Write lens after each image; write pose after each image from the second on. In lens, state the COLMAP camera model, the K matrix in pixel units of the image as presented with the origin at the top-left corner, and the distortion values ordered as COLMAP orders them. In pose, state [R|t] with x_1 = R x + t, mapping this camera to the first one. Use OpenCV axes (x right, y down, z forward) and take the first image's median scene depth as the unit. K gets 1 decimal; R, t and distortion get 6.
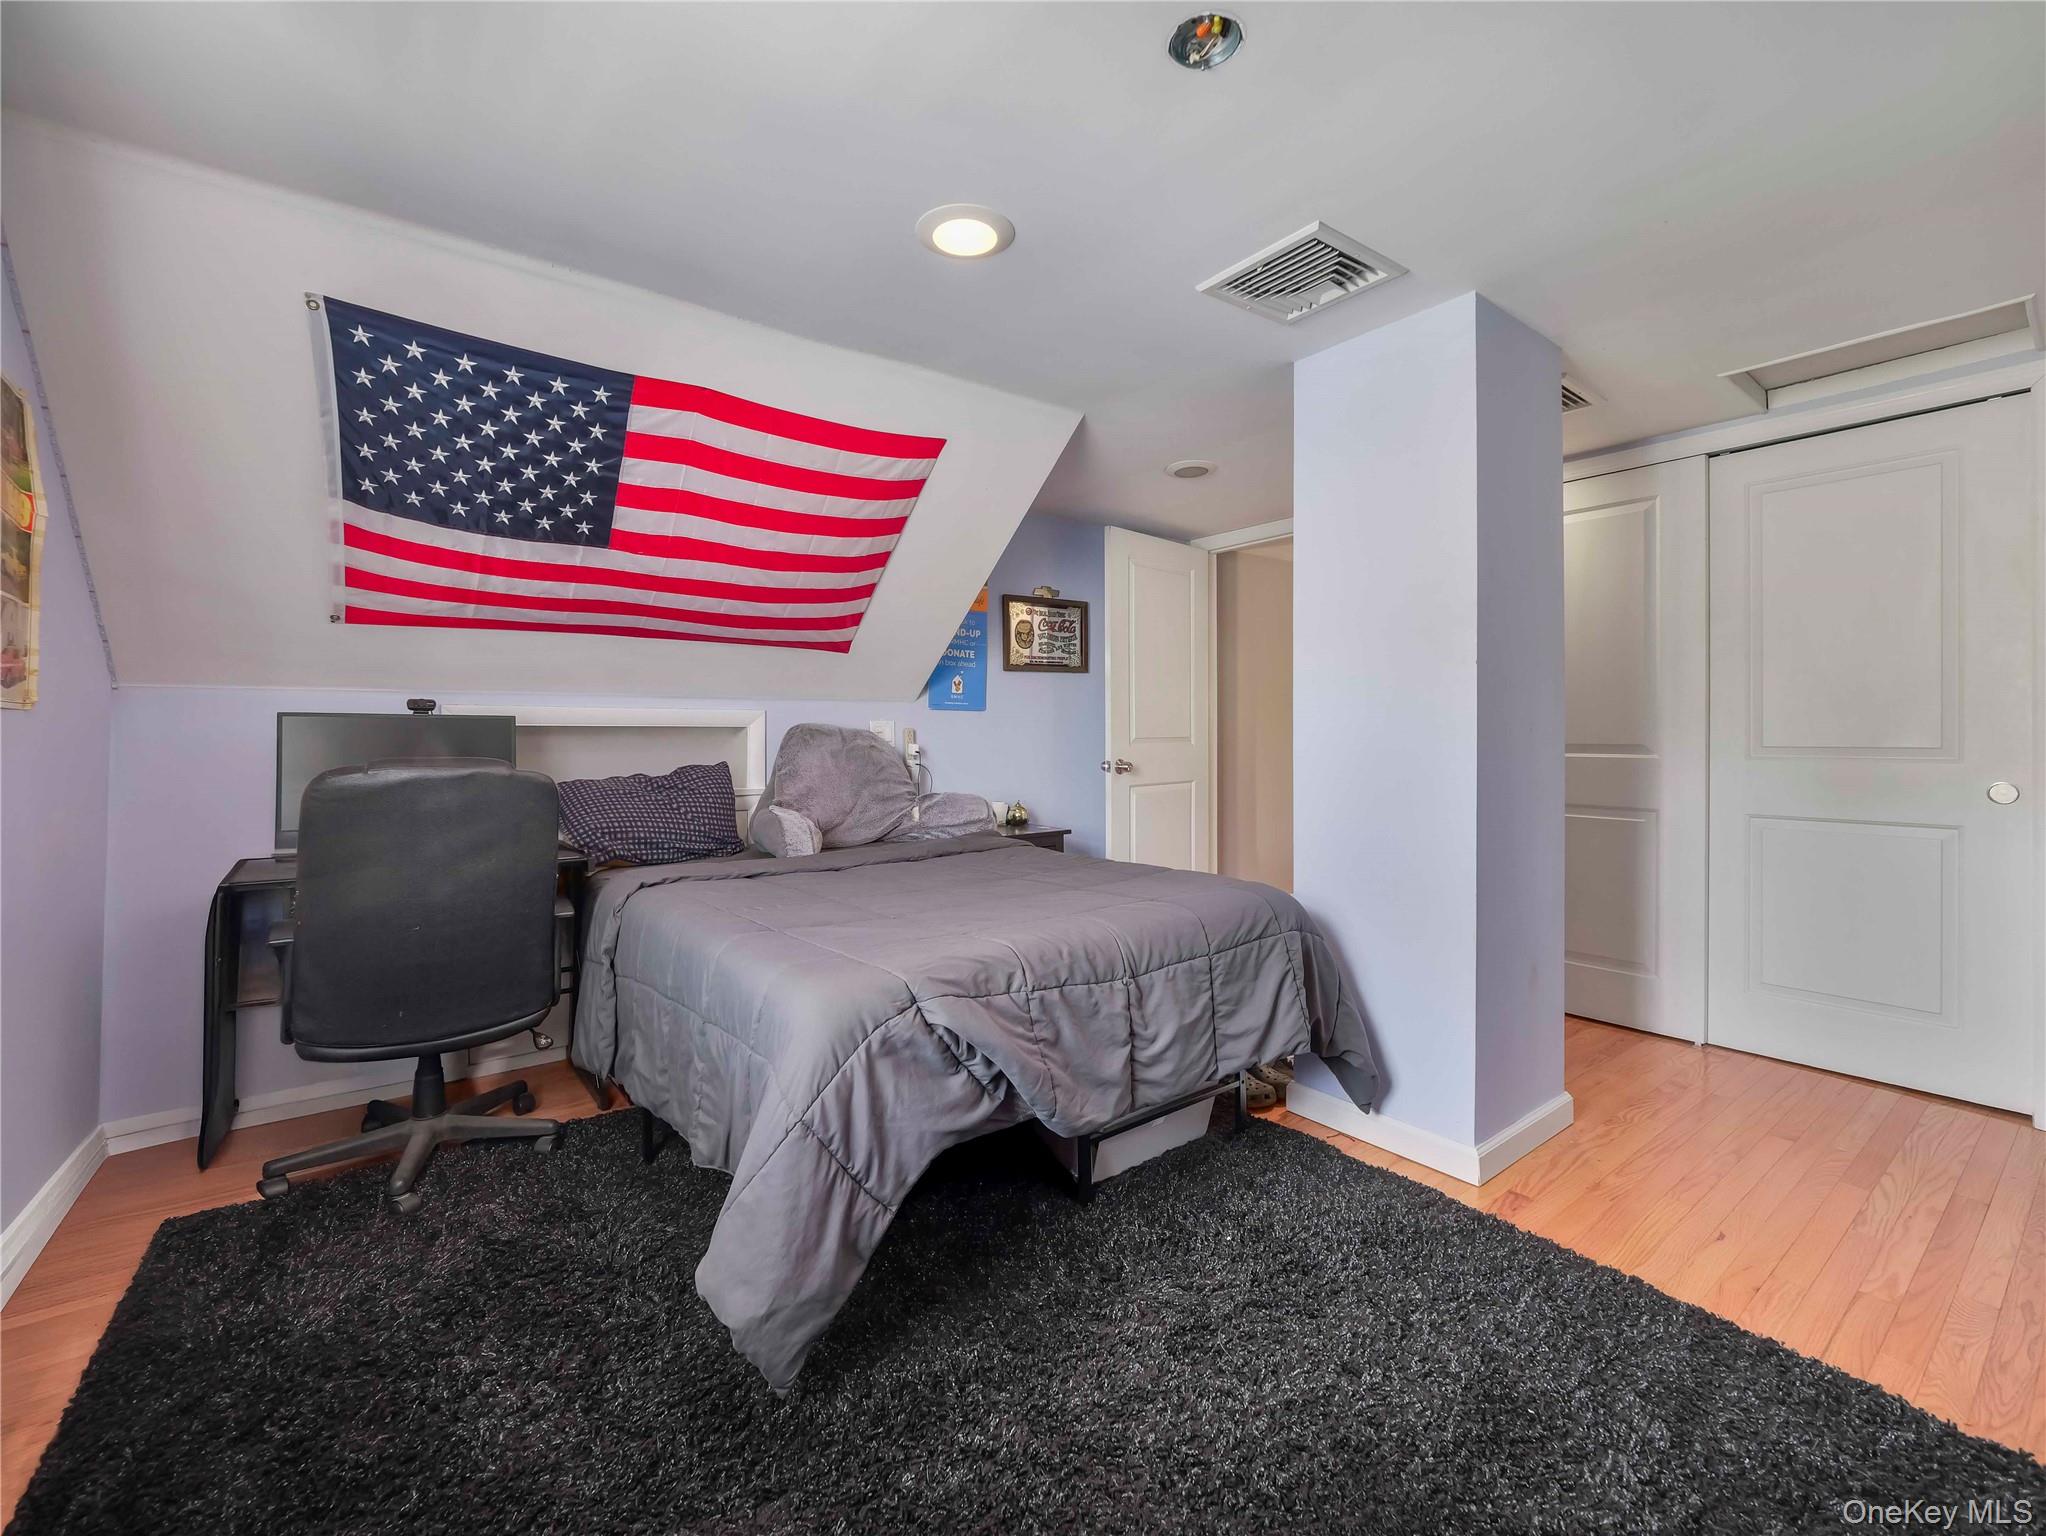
lens RADIAL K [[867.4, 0, 997.6], [0, 867.4, 734.2], [0, 0, 1]] dist [-0.003449, -0.000844]
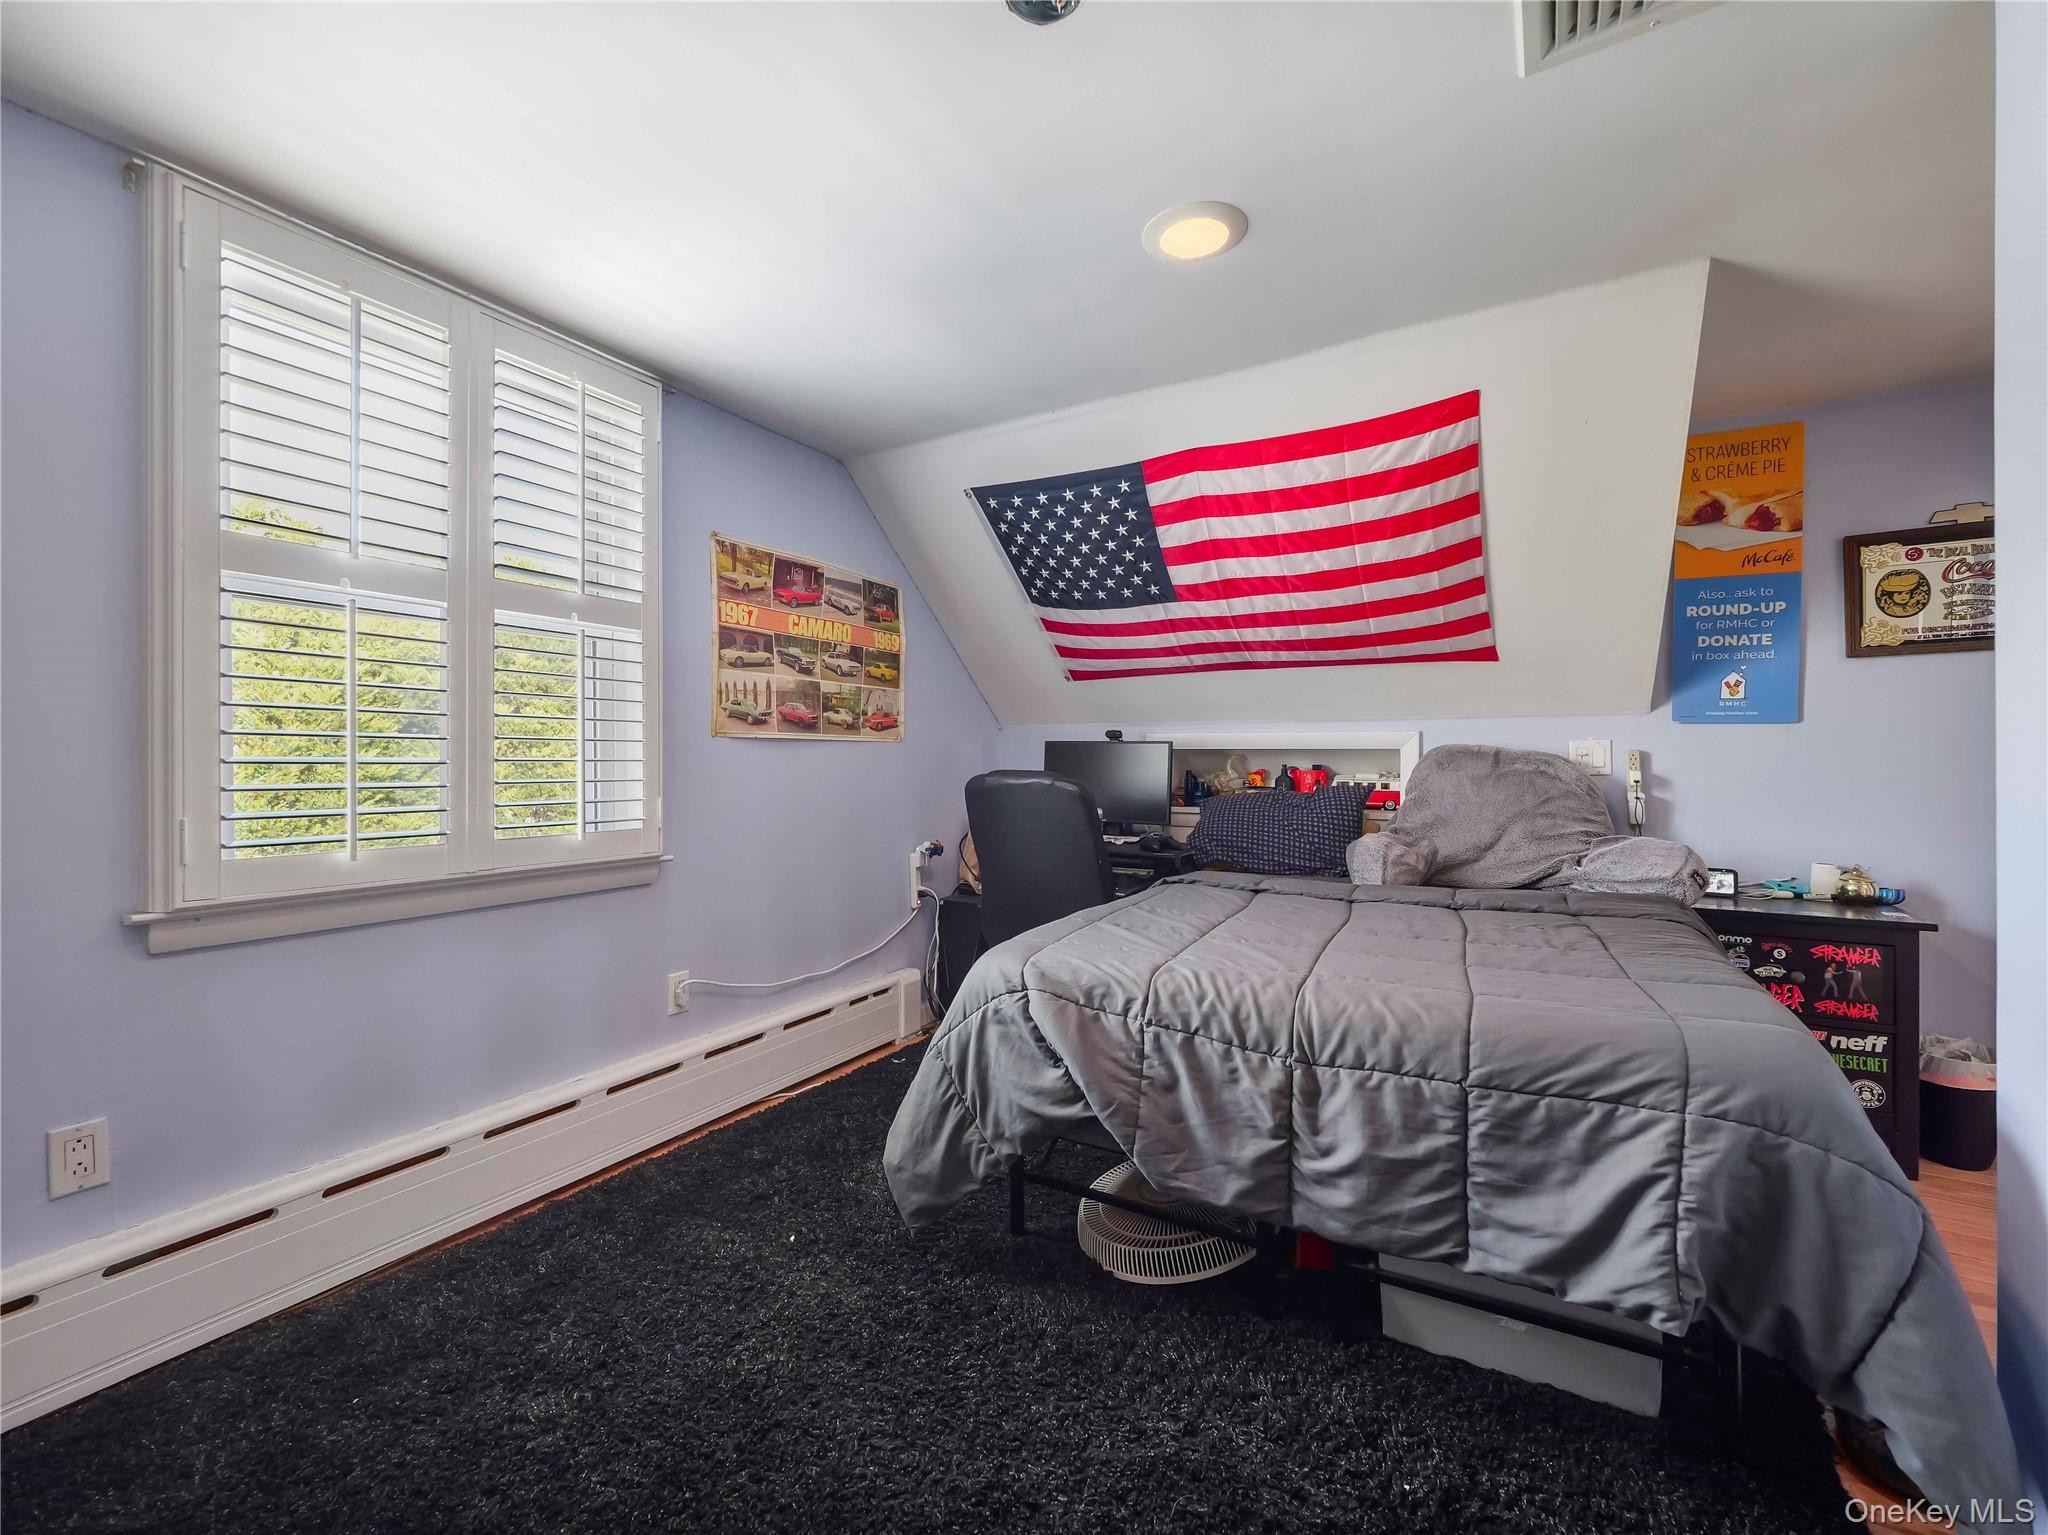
lens RADIAL K [[860.6, 0, 1019.8], [0, 860.6, 762.4], [0, 0, 1]] dist [-0.001955, -0.000876]
pose [[0.389264, 0.009543, -0.921077, 0.621267], [-0.004196, 0.999954, 0.008587, 0.000156], [0.921117, 0.000522, 0.389286, 0.362482]]
